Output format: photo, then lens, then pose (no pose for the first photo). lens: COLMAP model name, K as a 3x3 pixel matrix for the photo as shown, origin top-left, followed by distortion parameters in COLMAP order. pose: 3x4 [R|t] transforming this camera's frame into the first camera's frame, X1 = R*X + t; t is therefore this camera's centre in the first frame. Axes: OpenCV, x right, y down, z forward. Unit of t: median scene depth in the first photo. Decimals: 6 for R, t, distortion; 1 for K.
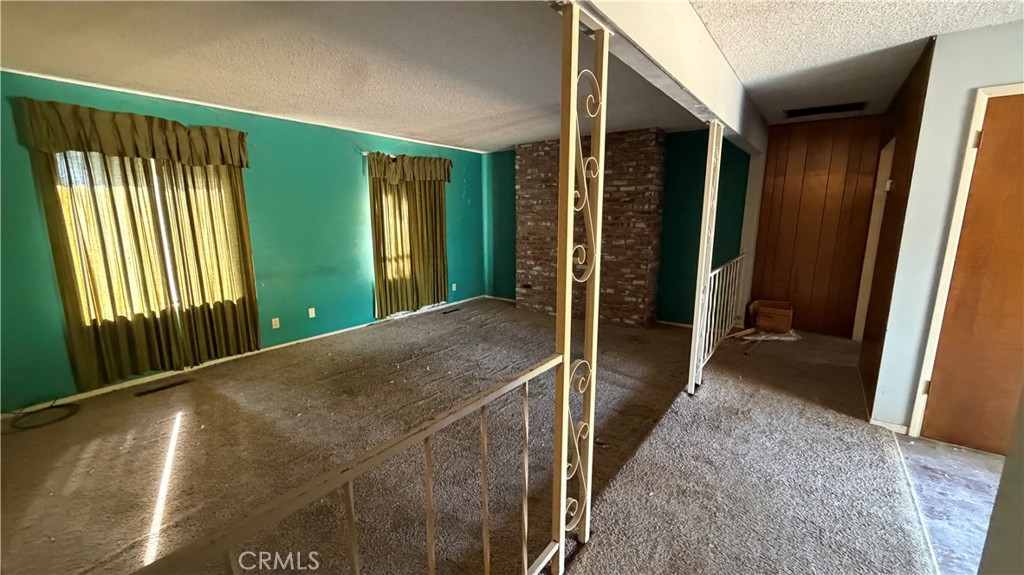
lens RADIAL K [[406.1, 0, 507.9], [0, 406.1, 289.1], [0, 0, 1]] dist [-0.003579, -0.000196]
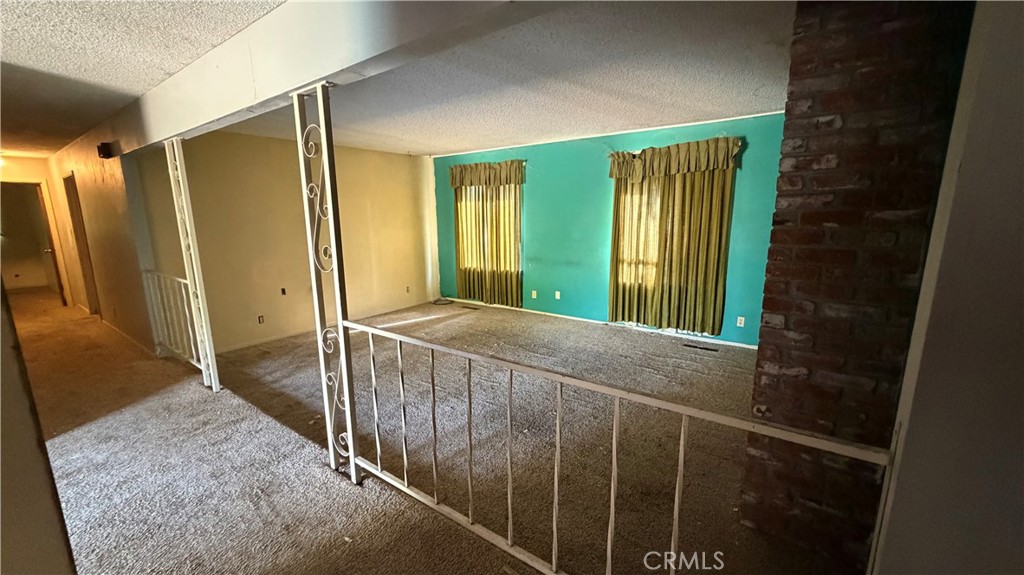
lens RADIAL K [[406.1, 0, 507.4], [0, 406.1, 288.6], [0, 0, 1]] dist [-0.003579, -0.000196]
pose [[0.017233, 0.183605, -0.982849, 0.719338], [-0.175224, 0.968337, 0.177821, -0.152313], [0.984378, 0.169154, 0.048859, 0.788059]]
